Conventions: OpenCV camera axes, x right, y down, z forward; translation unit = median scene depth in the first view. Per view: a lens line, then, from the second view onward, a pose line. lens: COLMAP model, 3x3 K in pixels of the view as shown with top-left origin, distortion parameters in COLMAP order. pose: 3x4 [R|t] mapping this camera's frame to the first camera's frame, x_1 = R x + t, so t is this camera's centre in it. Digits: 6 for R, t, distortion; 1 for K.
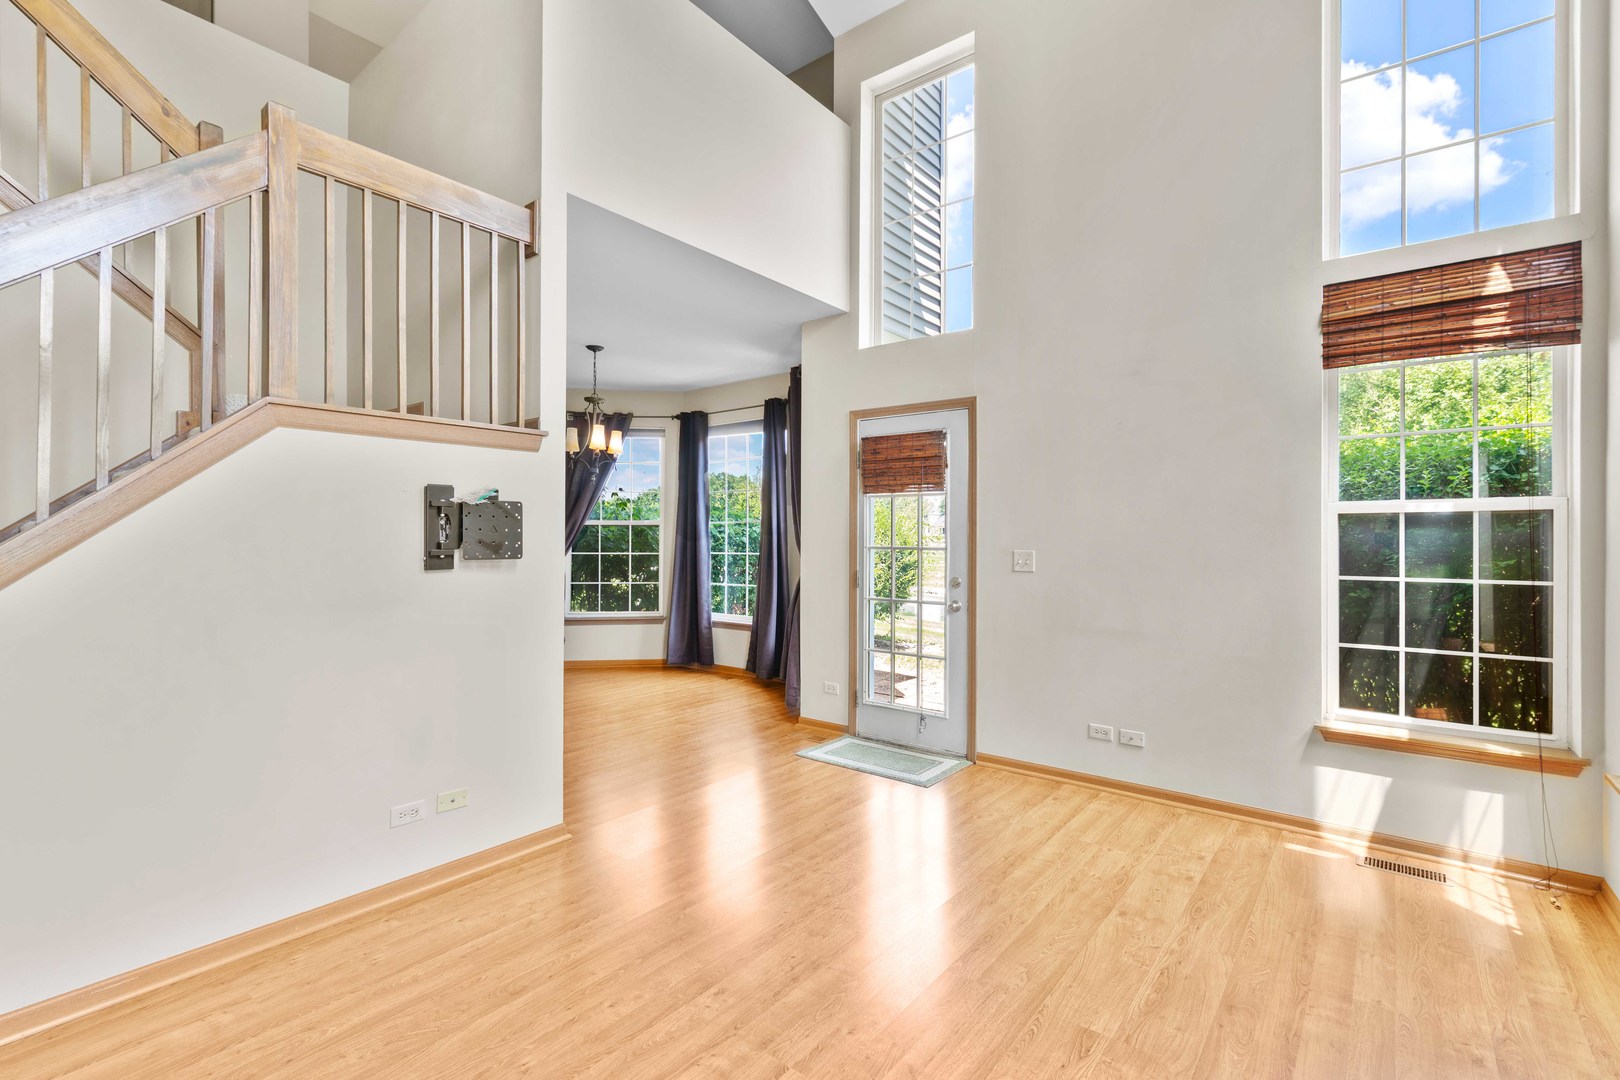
lens RADIAL K [[729.6, 0, 803.7], [0, 729.6, 537.0], [0, 0, 1]] dist [0.003134, -0.000118]
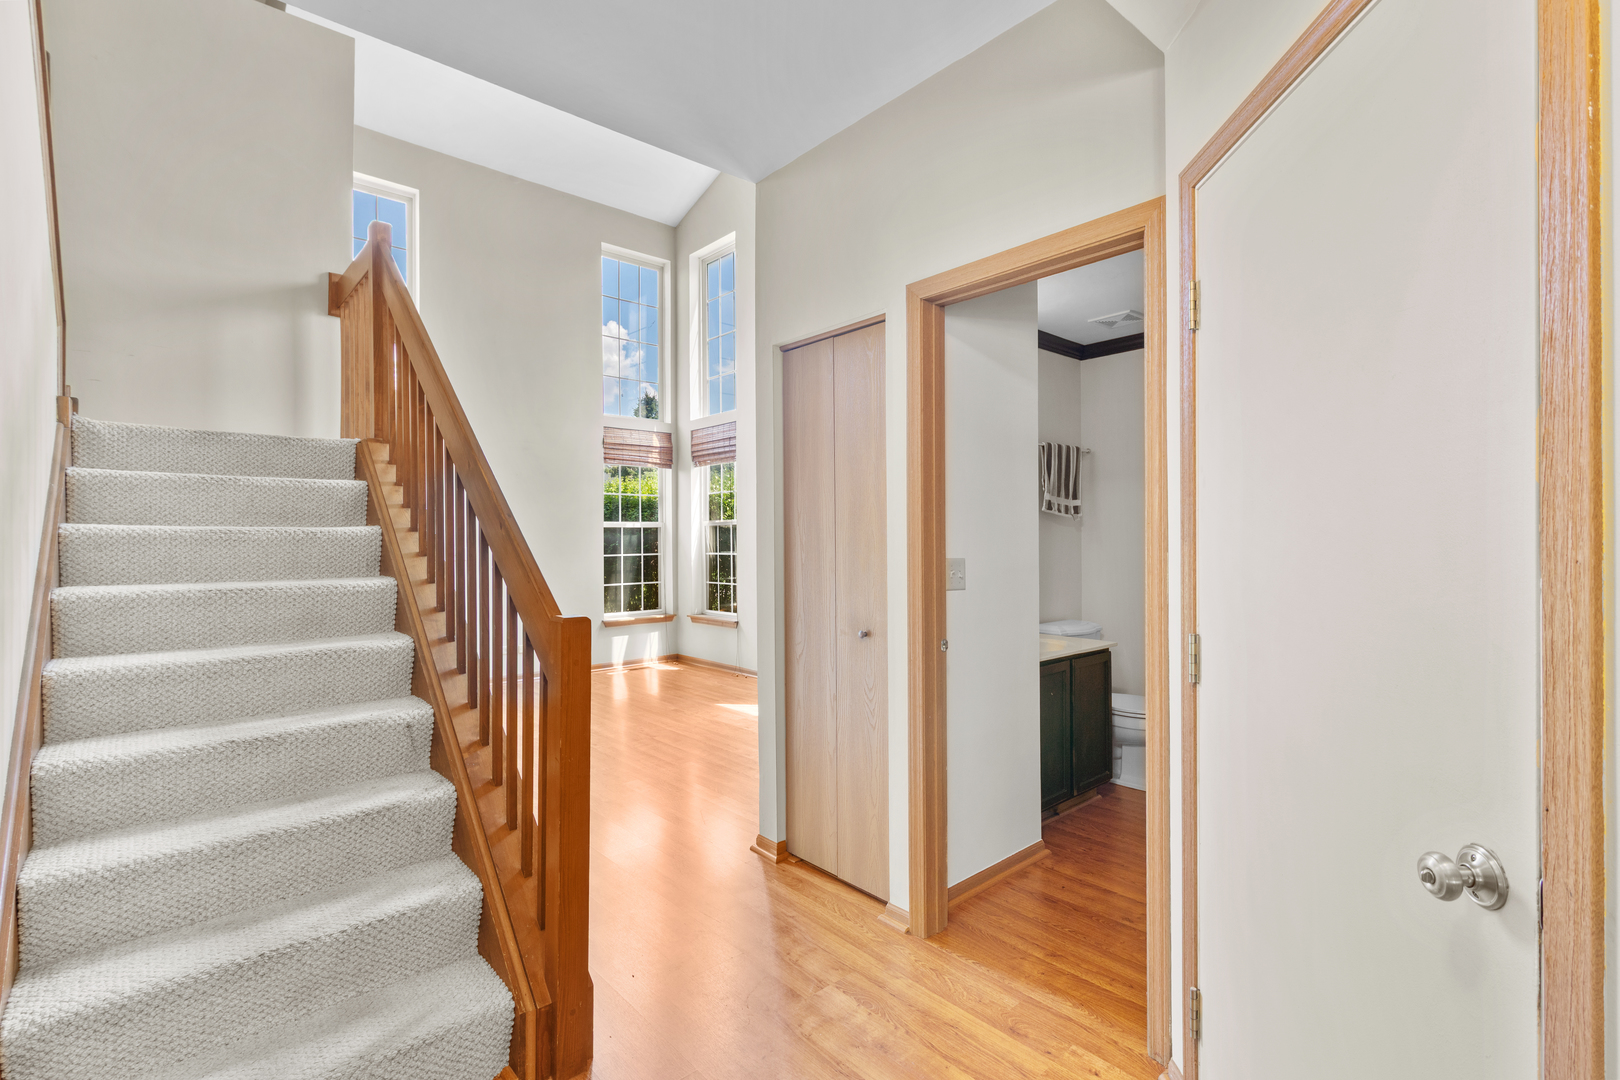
lens RADIAL K [[737.8, 0, 810.0], [0, 737.8, 540.0], [0, 0, 1]] dist [-0.000332, -0.000007]
pose [[0.165676, -0.007496, 0.986152, -1.334868], [0.005008, 0.999965, 0.006759, -0.003905], [-0.986168, 0.003819, 0.165707, -0.005825]]
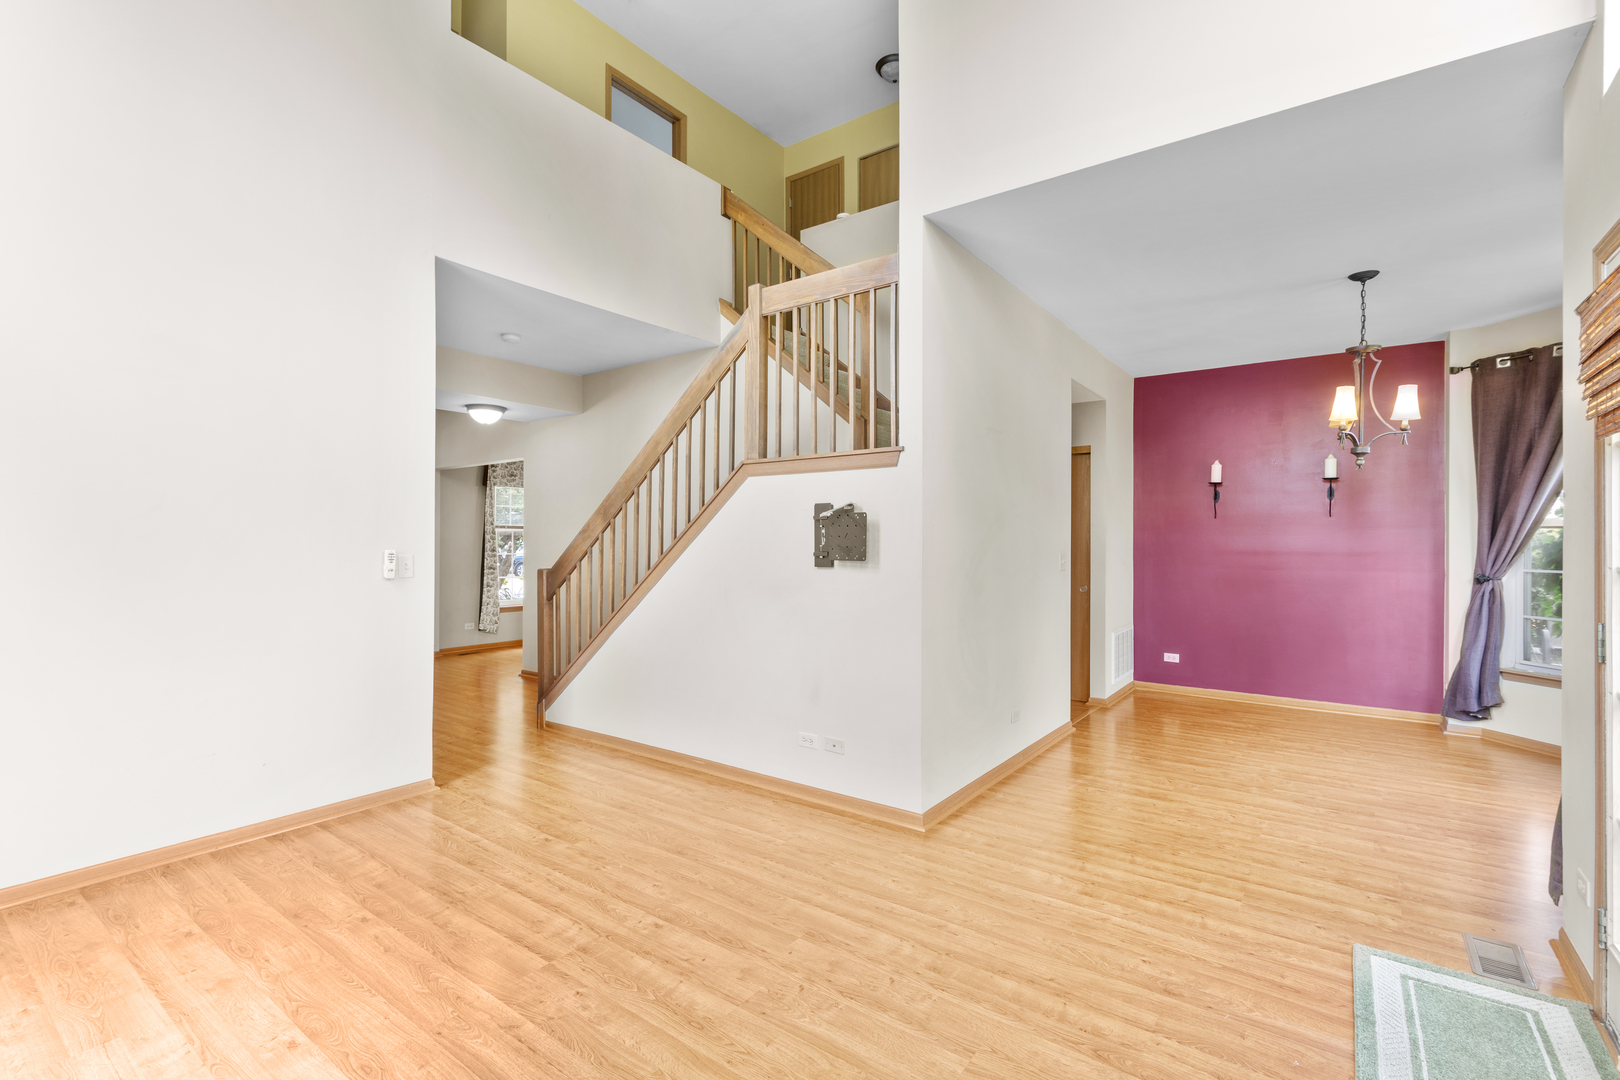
lens RADIAL K [[729.6, 0, 803.7], [0, 729.6, 537.0], [0, 0, 1]] dist [0.003134, -0.000118]
pose [[0.034045, -0.009757, -0.999373, 0.656696], [-0.002907, 0.999947, -0.009862, 0.002743], [0.999416, 0.003241, 0.034015, 0.724808]]
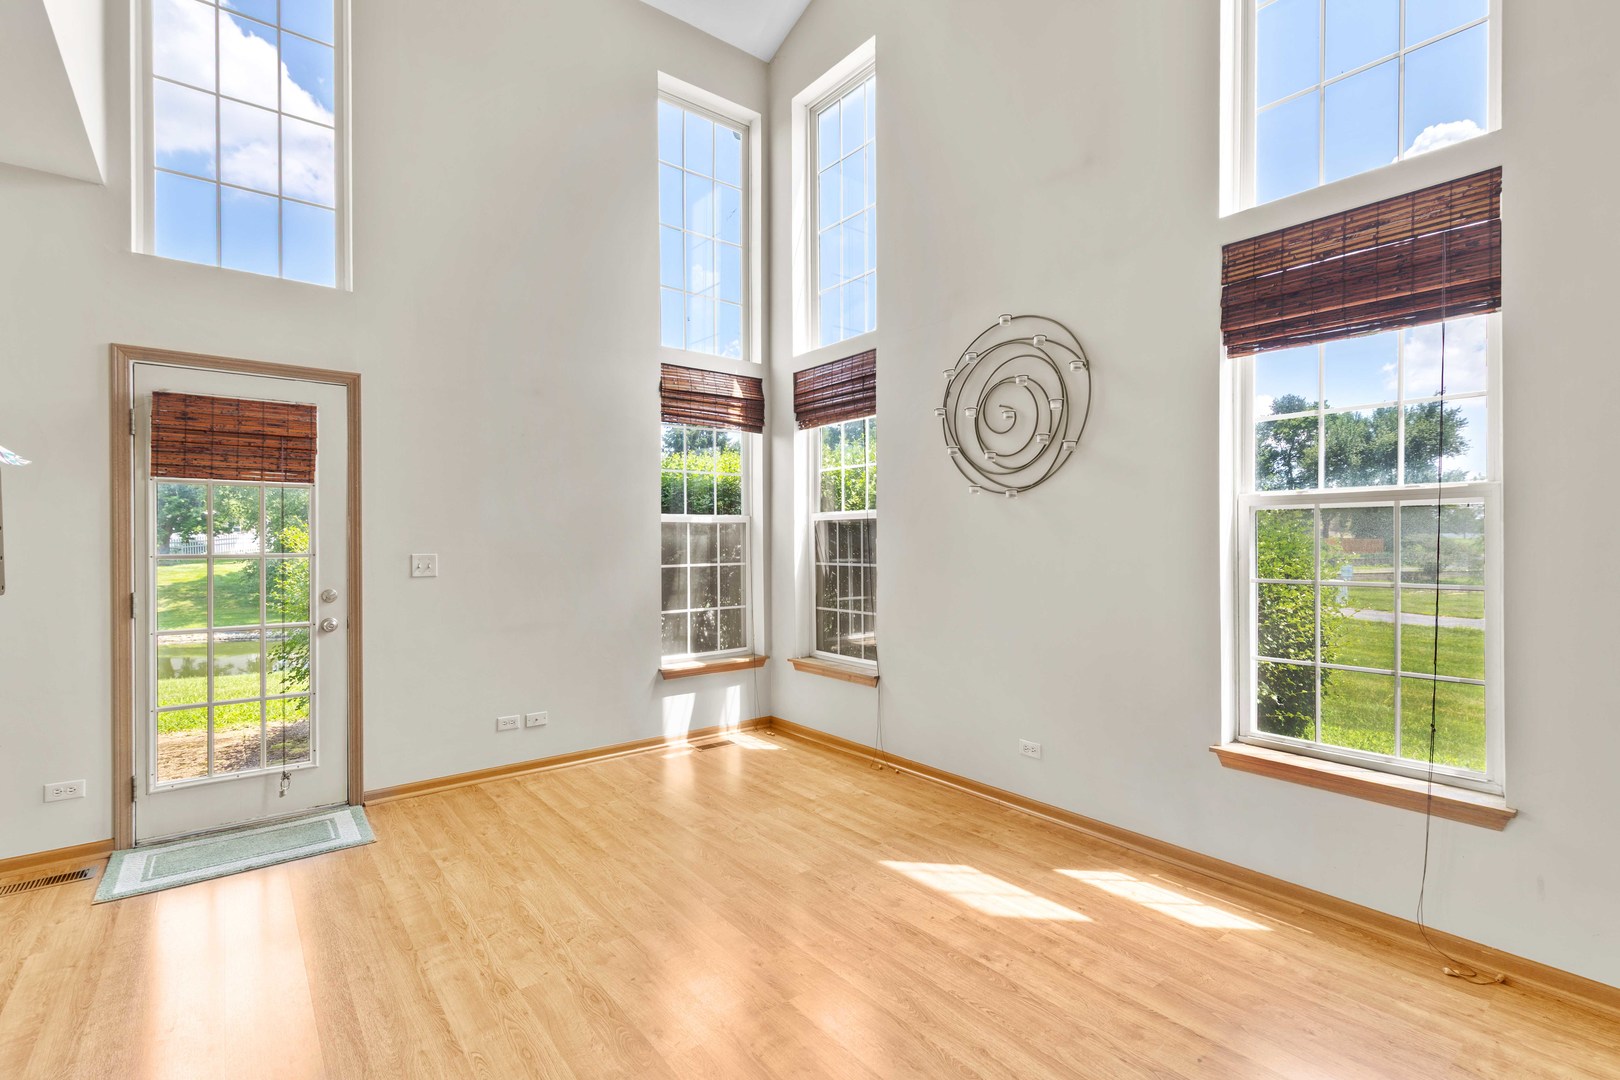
lens RADIAL K [[737.9, 0, 806.2], [0, 737.9, 543.5], [0, 0, 1]] dist [0.002782, 0.000239]
pose [[0.226713, -0.010388, 0.973906, -0.592421], [0.003643, 0.999945, 0.009818, -0.002879], [-0.973955, 0.001322, 0.226738, 0.367904]]
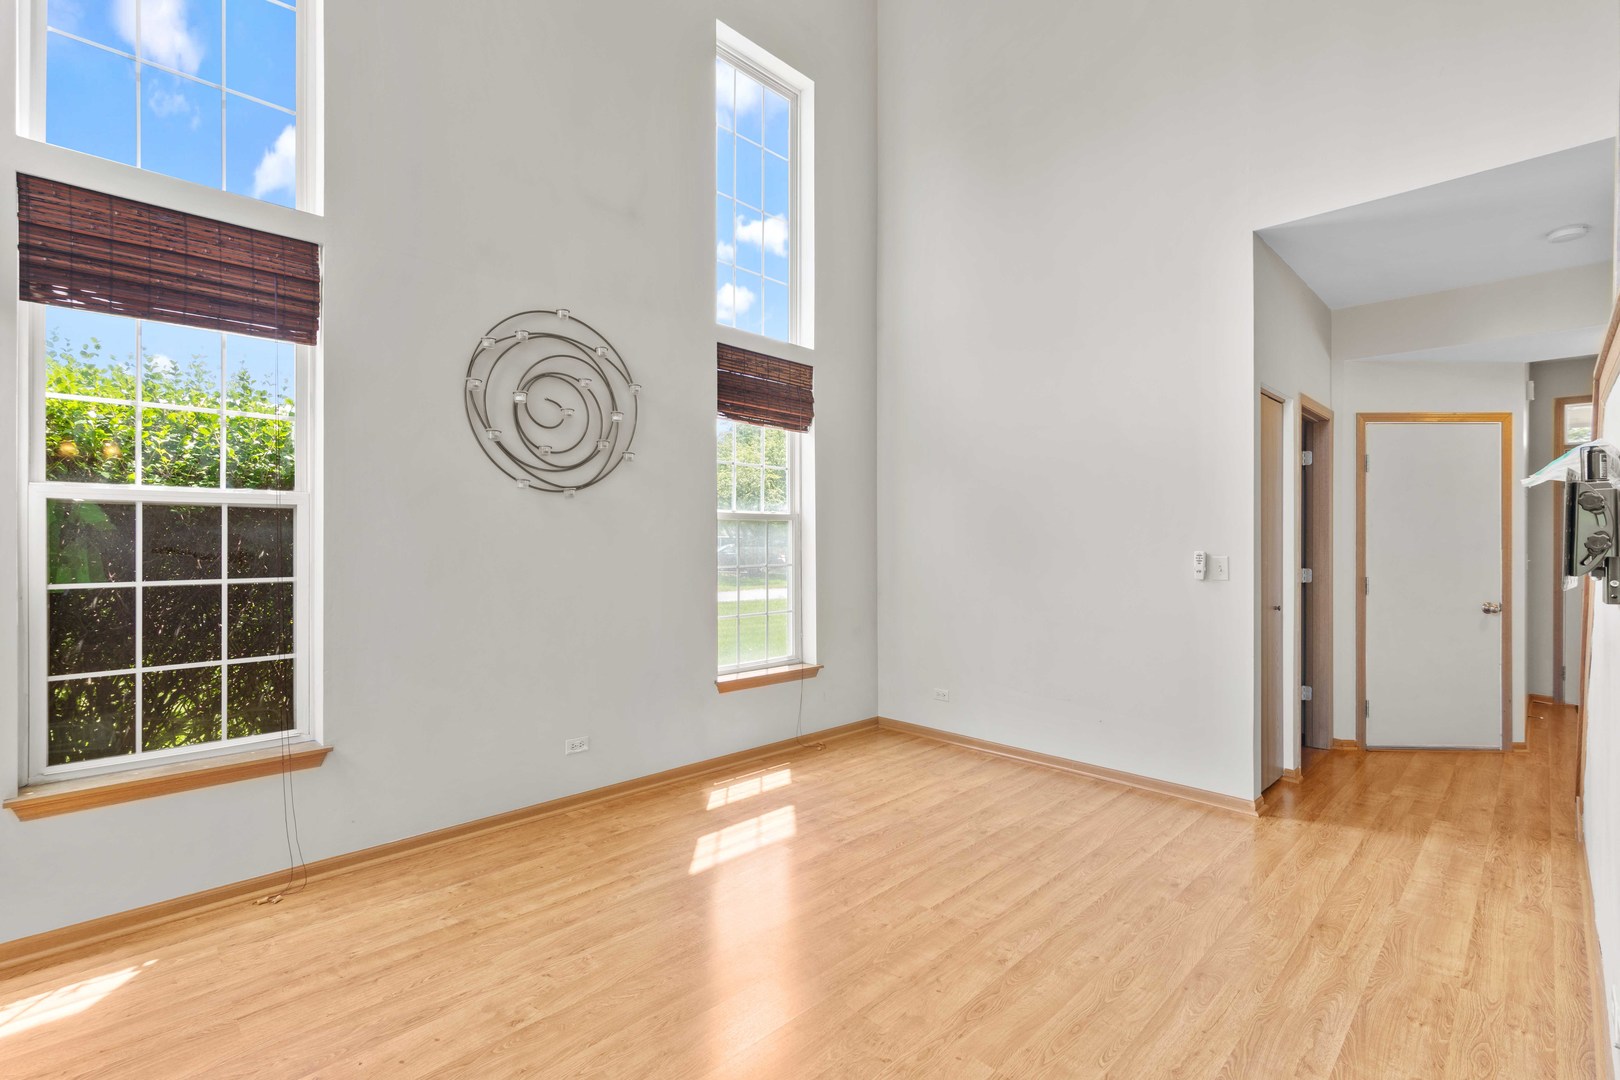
lens RADIAL K [[729.6, 0, 803.7], [0, 729.6, 537.0], [0, 0, 1]] dist [0.003134, -0.000118]
pose [[-0.993116, -0.007658, 0.116881, 0.034142], [-0.008148, 0.999960, -0.003720, 0.000989], [-0.116848, -0.004647, -0.993139, 1.281483]]
